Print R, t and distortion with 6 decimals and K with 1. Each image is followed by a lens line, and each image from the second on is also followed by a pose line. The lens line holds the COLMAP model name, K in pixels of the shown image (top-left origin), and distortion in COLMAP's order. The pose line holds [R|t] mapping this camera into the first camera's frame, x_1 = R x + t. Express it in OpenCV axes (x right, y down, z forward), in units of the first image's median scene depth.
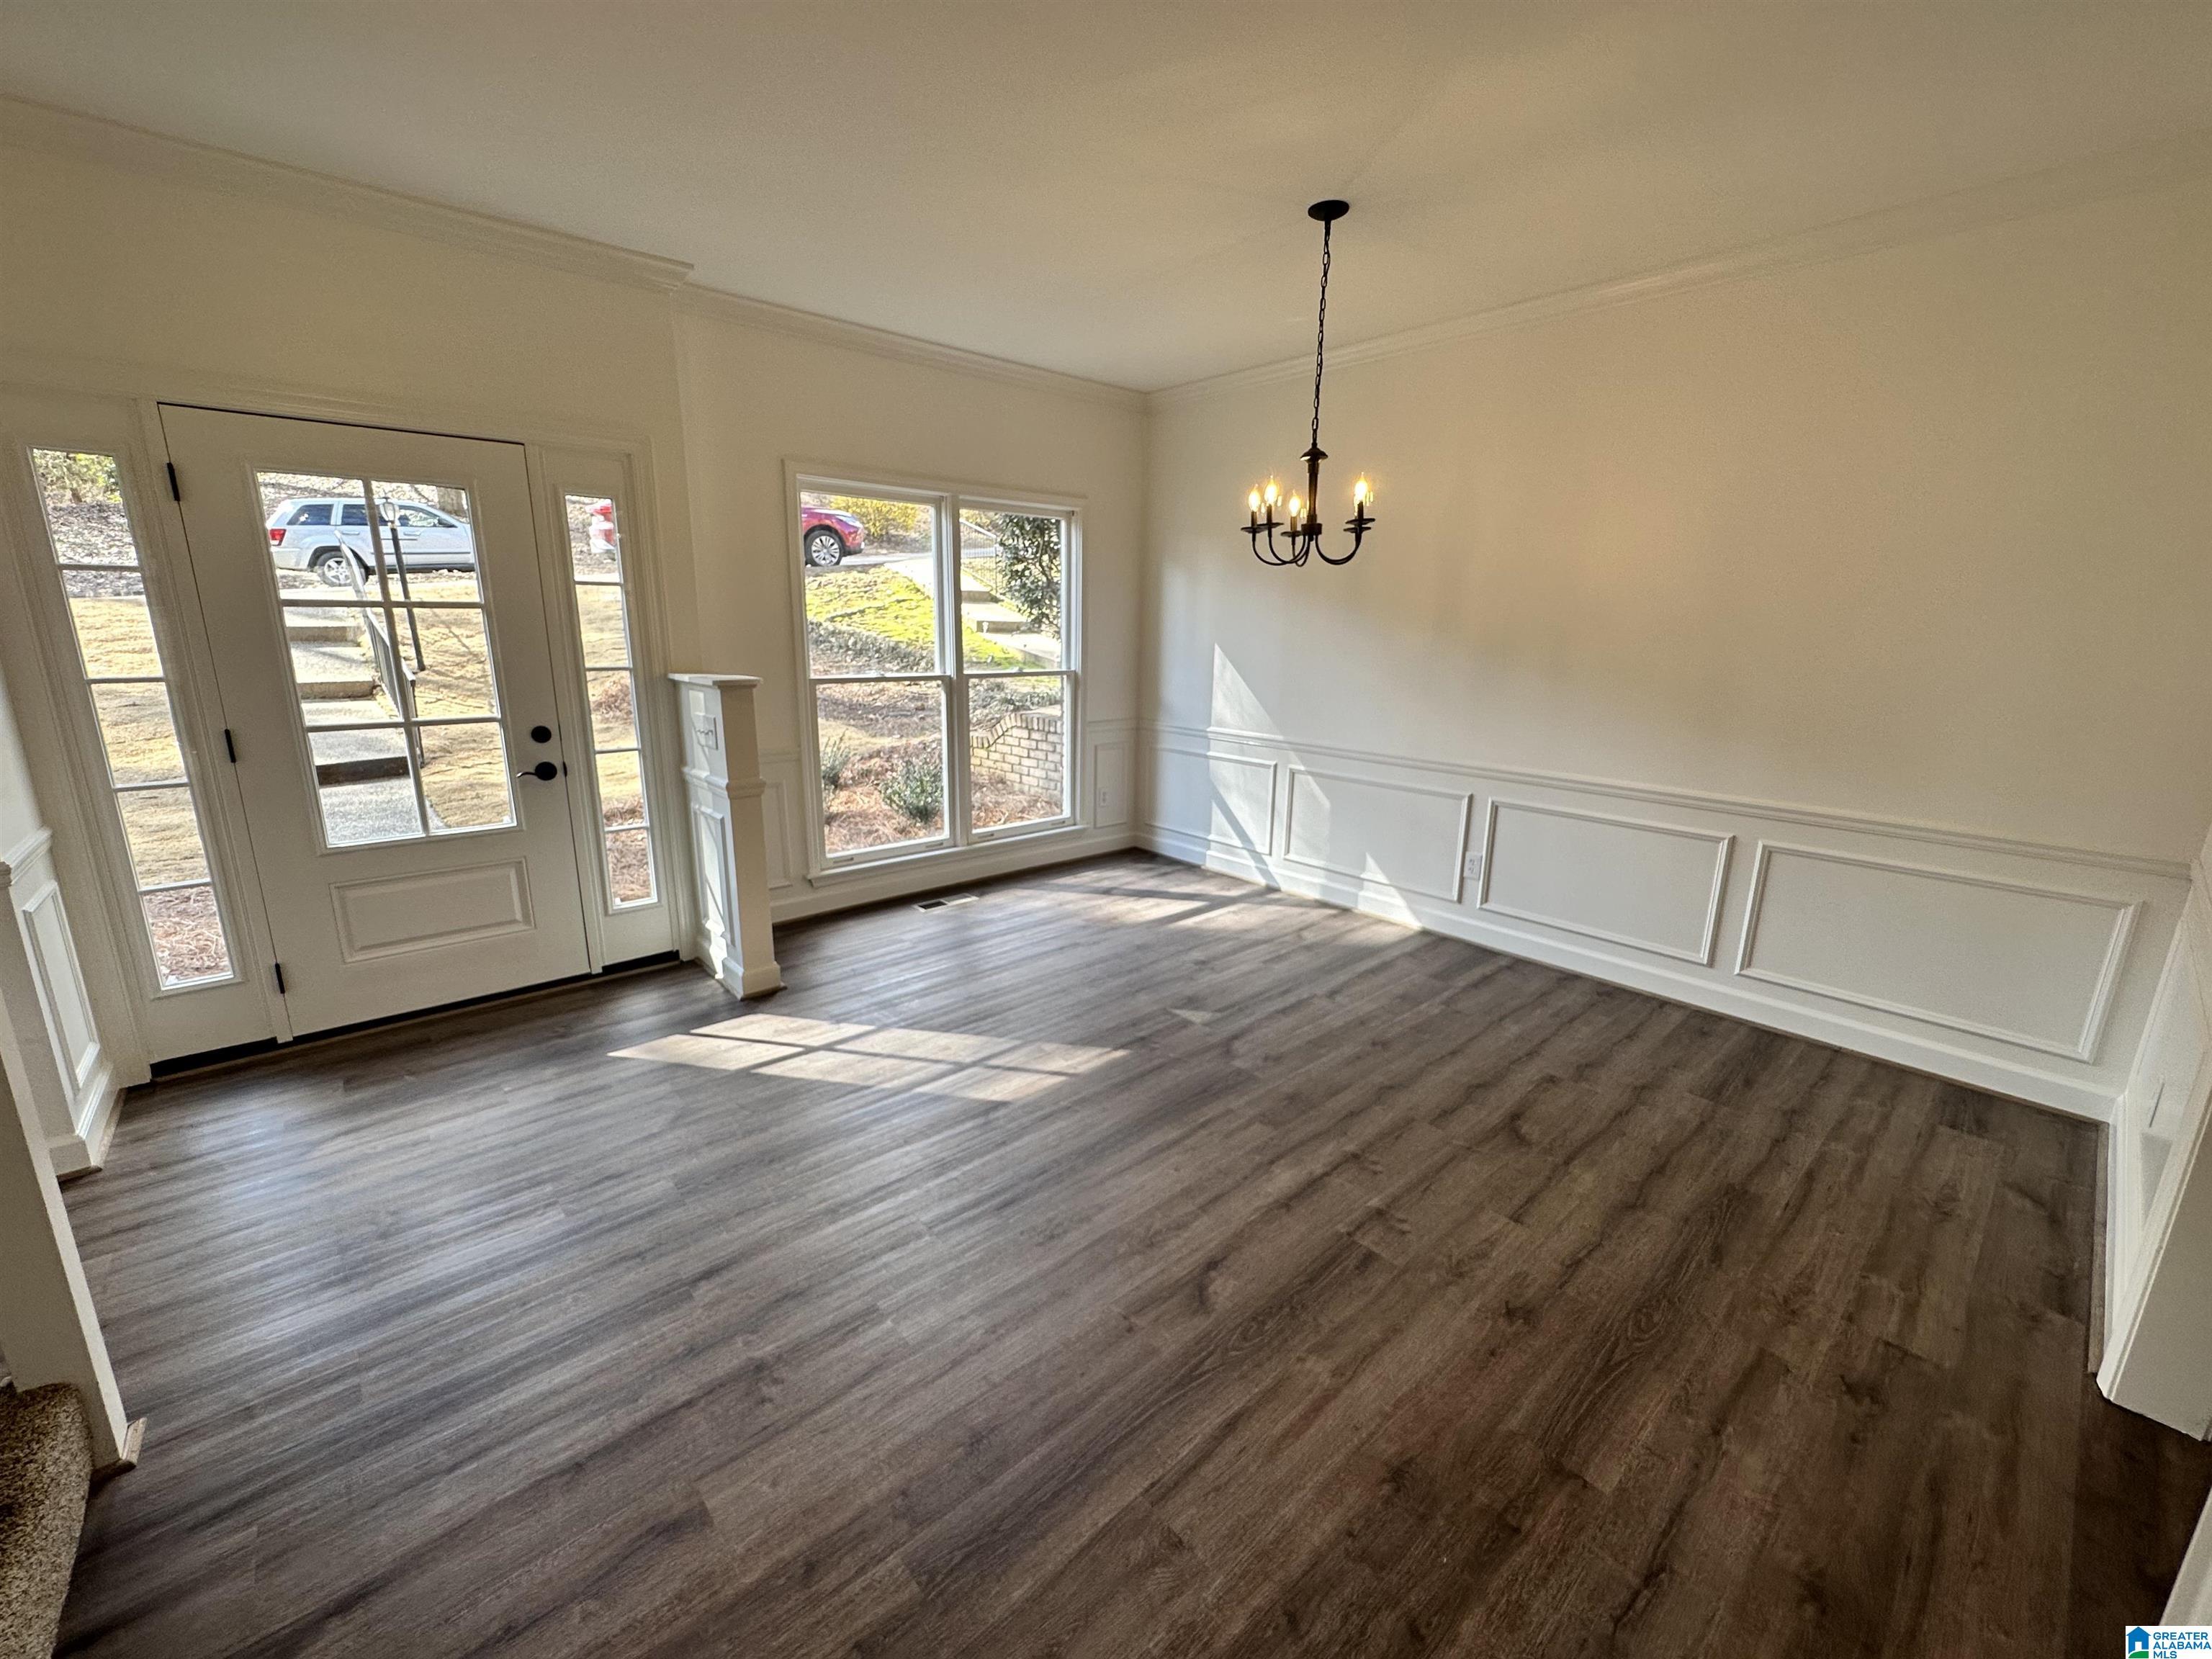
lens RADIAL K [[885.6, 0, 1104.0], [0, 885.6, 829.0], [0, 0, 1]] dist [-0.000105, -0.000300]
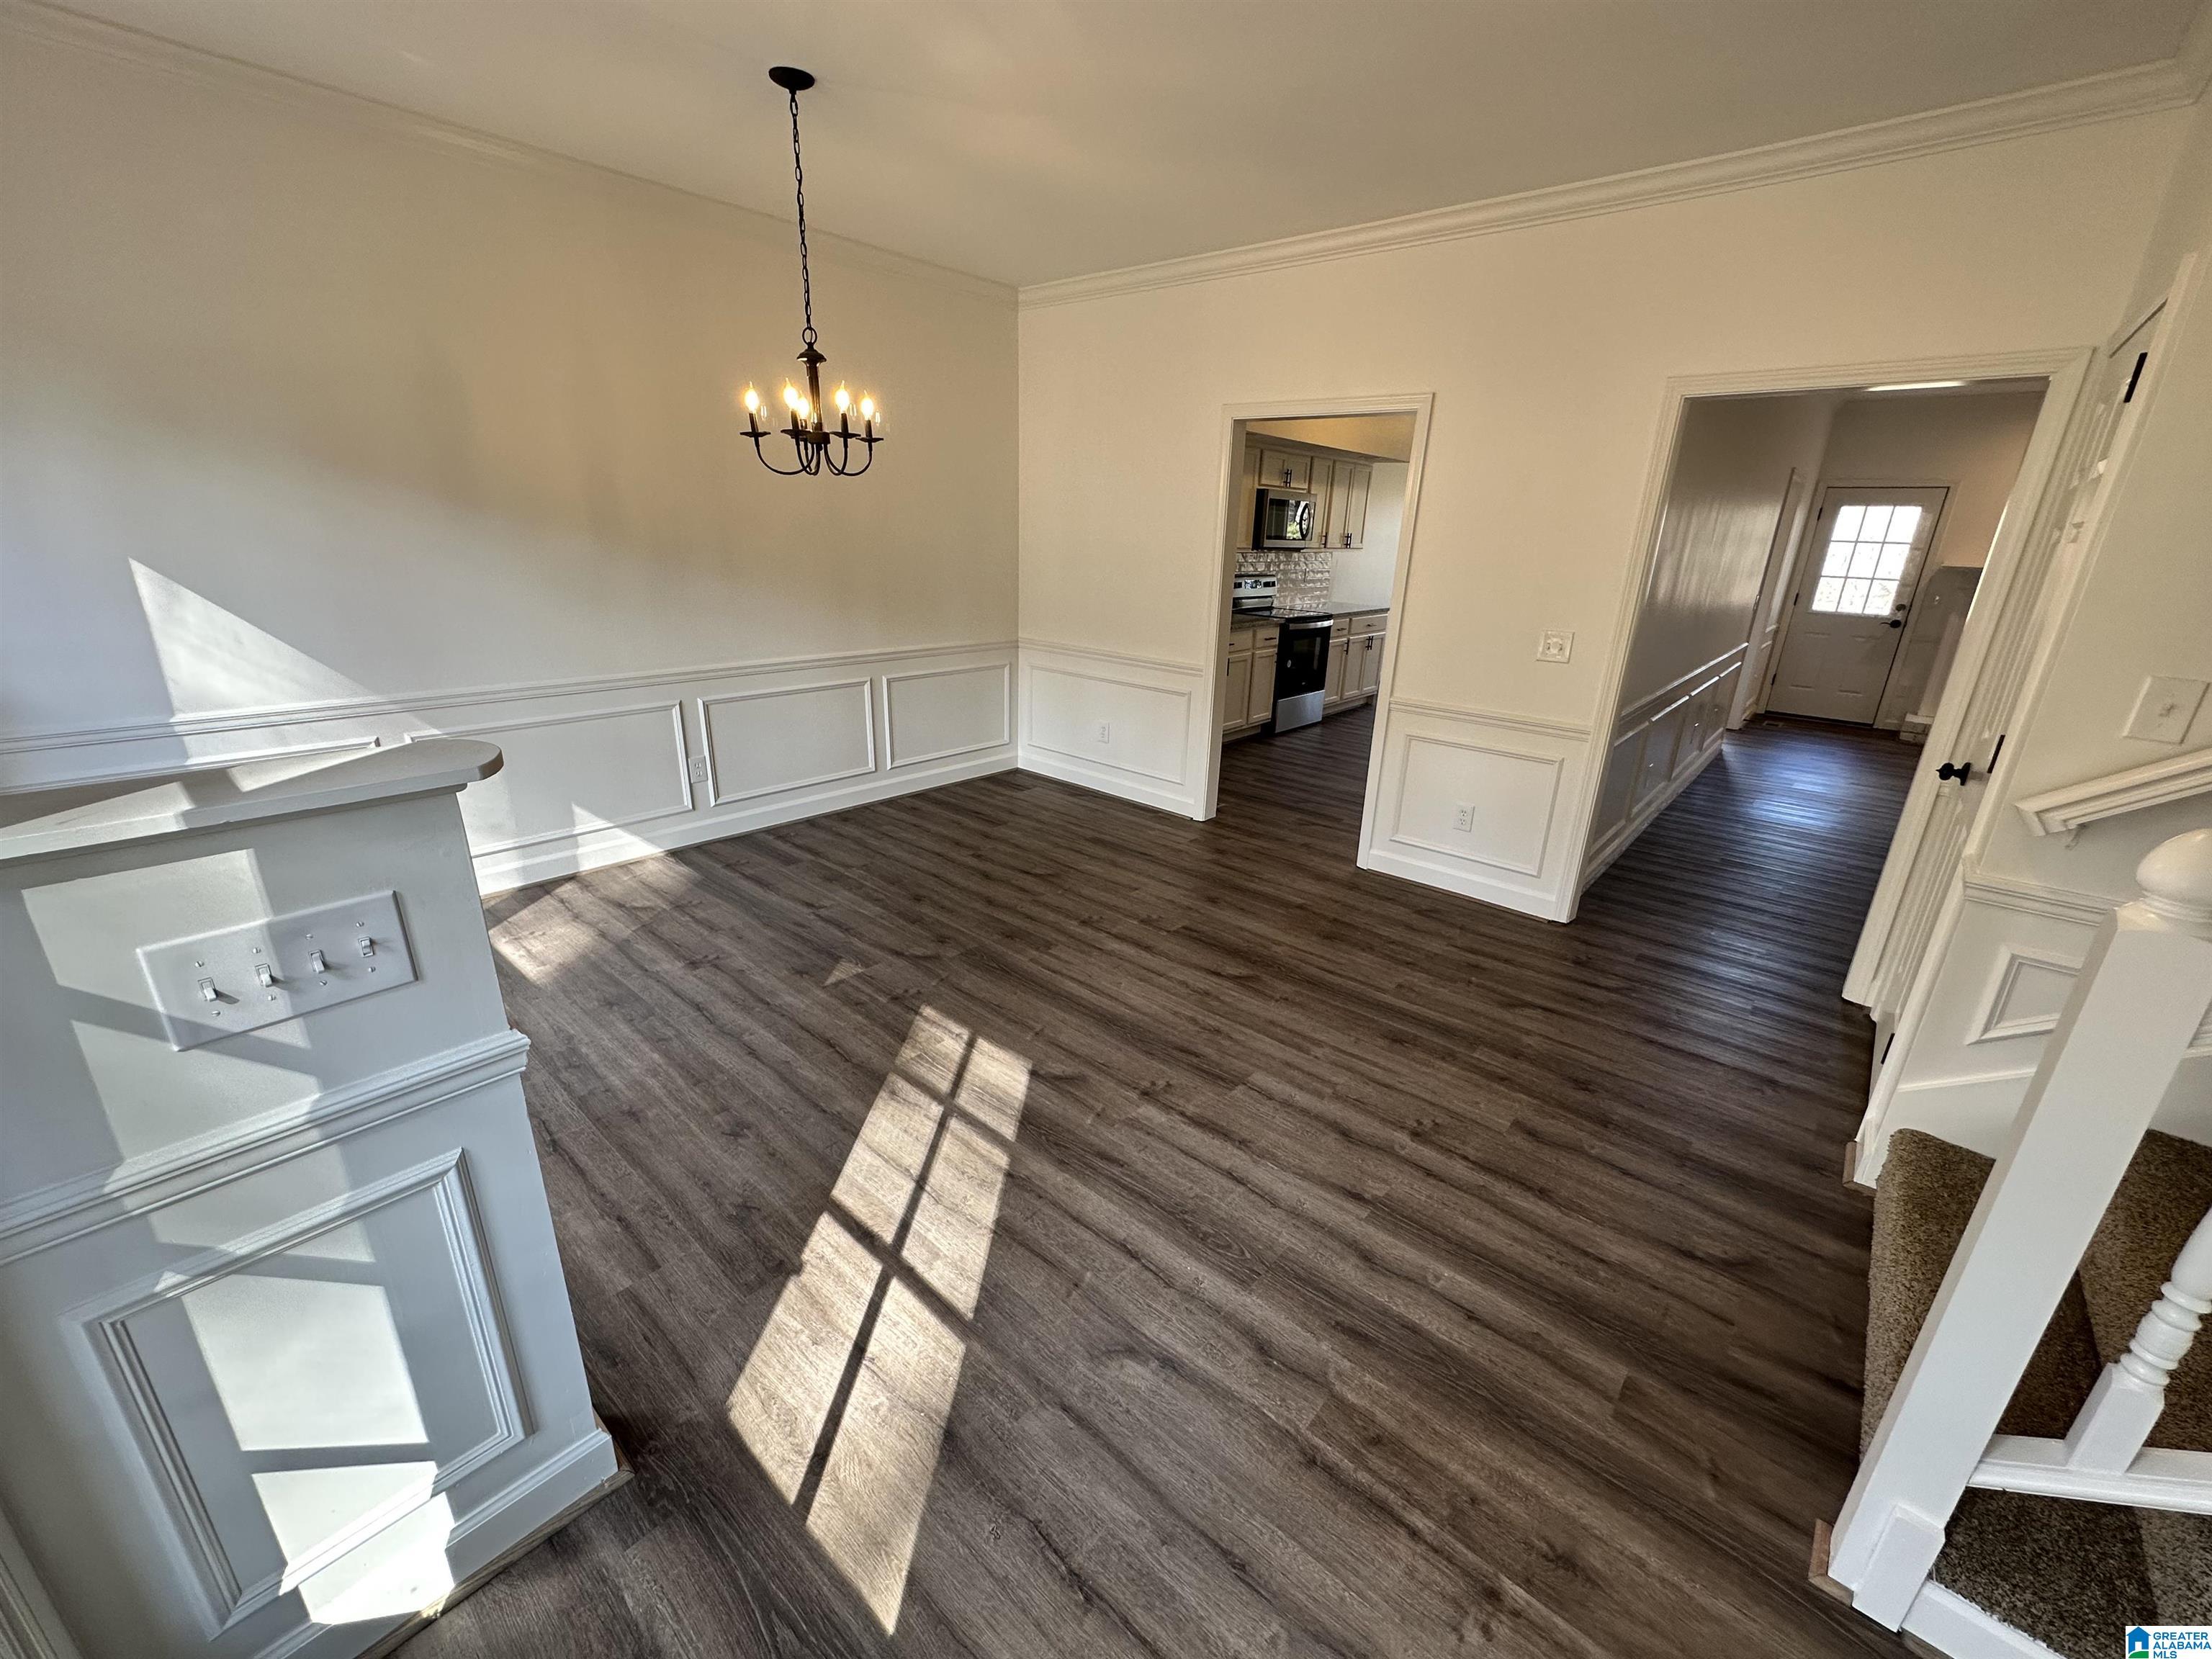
lens RADIAL K [[885.6, 0, 1101.6], [0, 885.6, 829.3], [0, 0, 1]] dist [-0.000105, -0.000300]
pose [[-0.122788, -0.341228, 0.931926, -0.822089], [0.196735, 0.912027, 0.359863, -0.228858], [-0.972738, 0.227529, -0.044854, 0.815824]]
